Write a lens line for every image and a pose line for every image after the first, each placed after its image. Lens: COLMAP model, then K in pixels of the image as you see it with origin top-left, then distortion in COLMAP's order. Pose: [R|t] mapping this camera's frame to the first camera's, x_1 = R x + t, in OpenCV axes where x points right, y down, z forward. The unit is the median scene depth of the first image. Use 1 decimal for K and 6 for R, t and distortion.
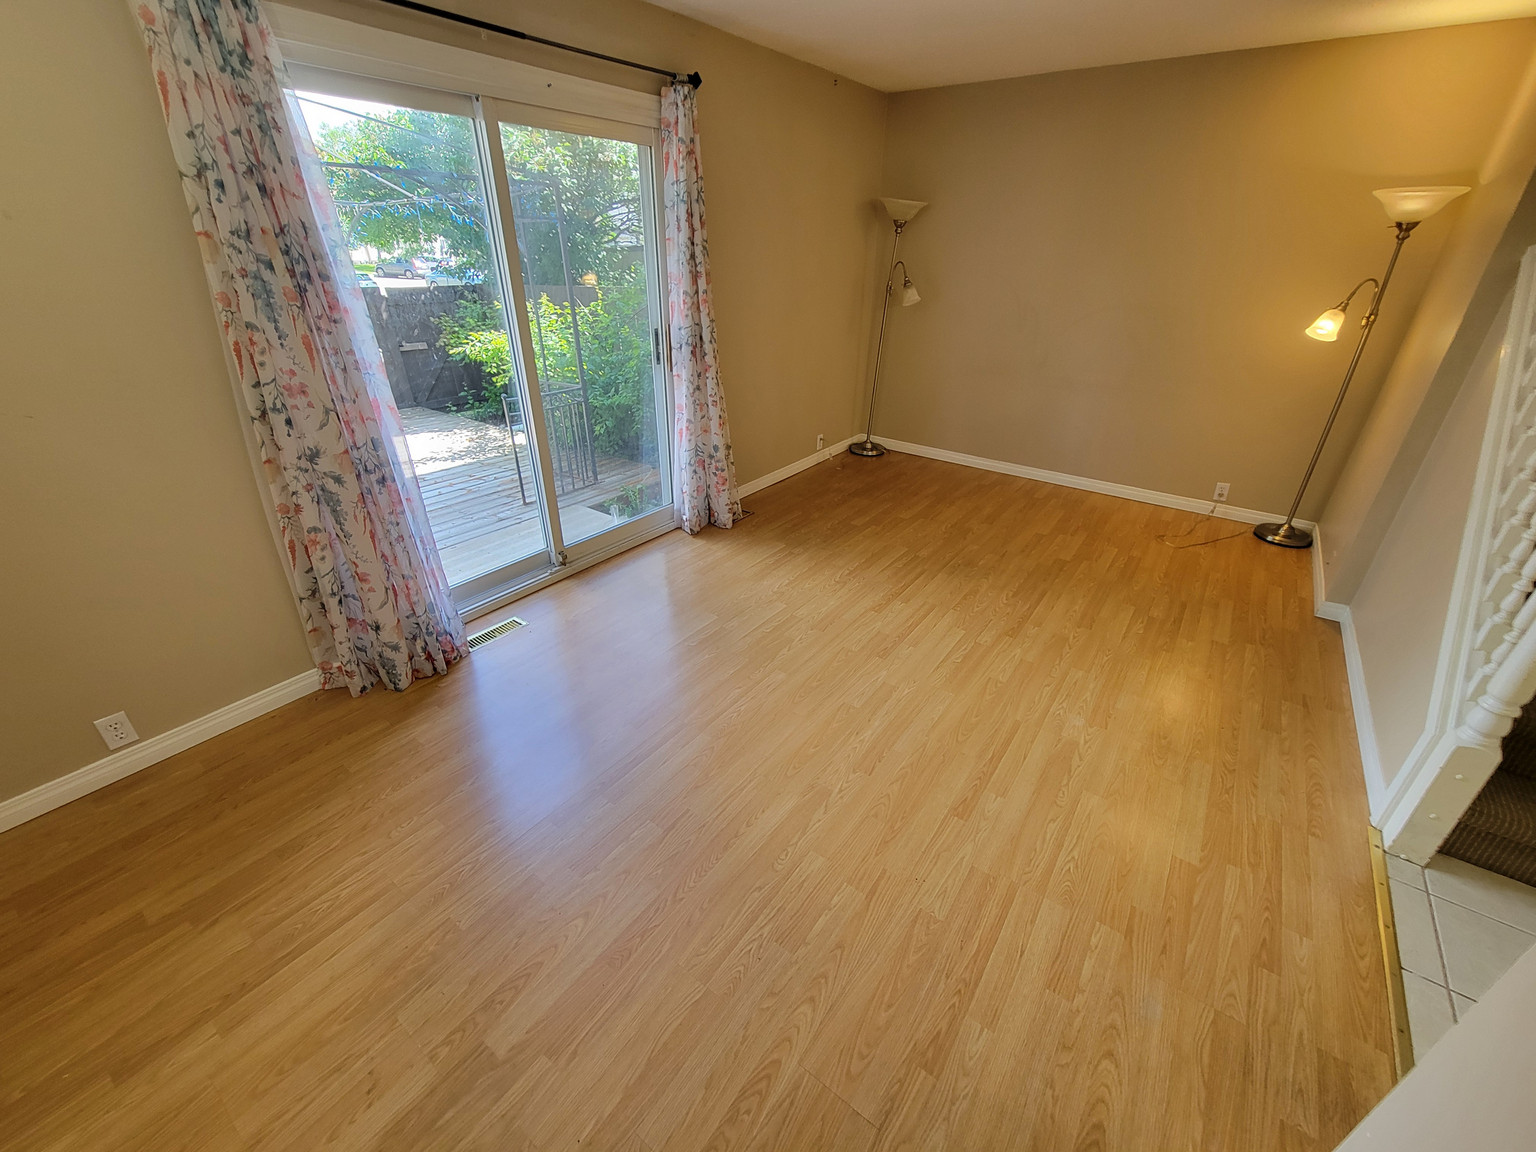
lens RADIAL K [[628.2, 0, 769.4], [0, 628.2, 574.6], [0, 0, 1]] dist [0.014719, -0.000707]
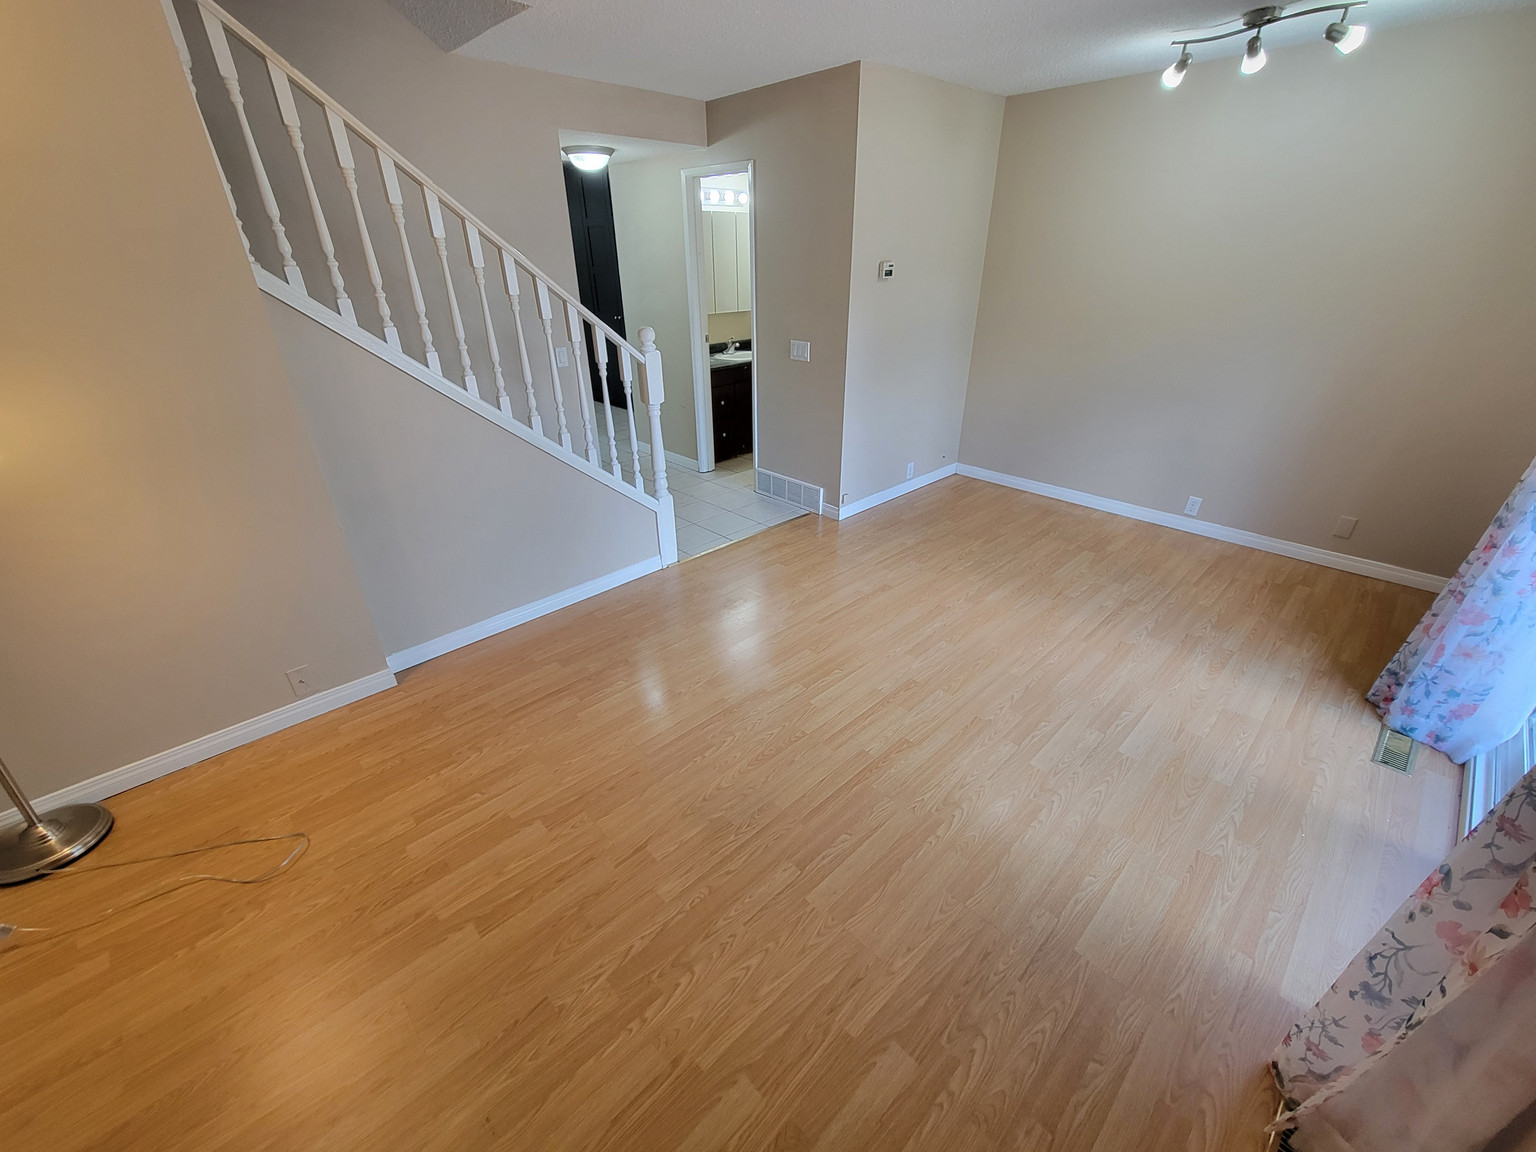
lens RADIAL K [[628.2, 0, 771.3], [0, 628.2, 576.1], [0, 0, 1]] dist [0.014719, -0.000707]
pose [[-0.985101, -0.092116, 0.145225, 0.236416], [0.068782, 0.562933, 0.823636, -0.696348], [-0.157622, 0.821353, -0.548210, 1.262808]]
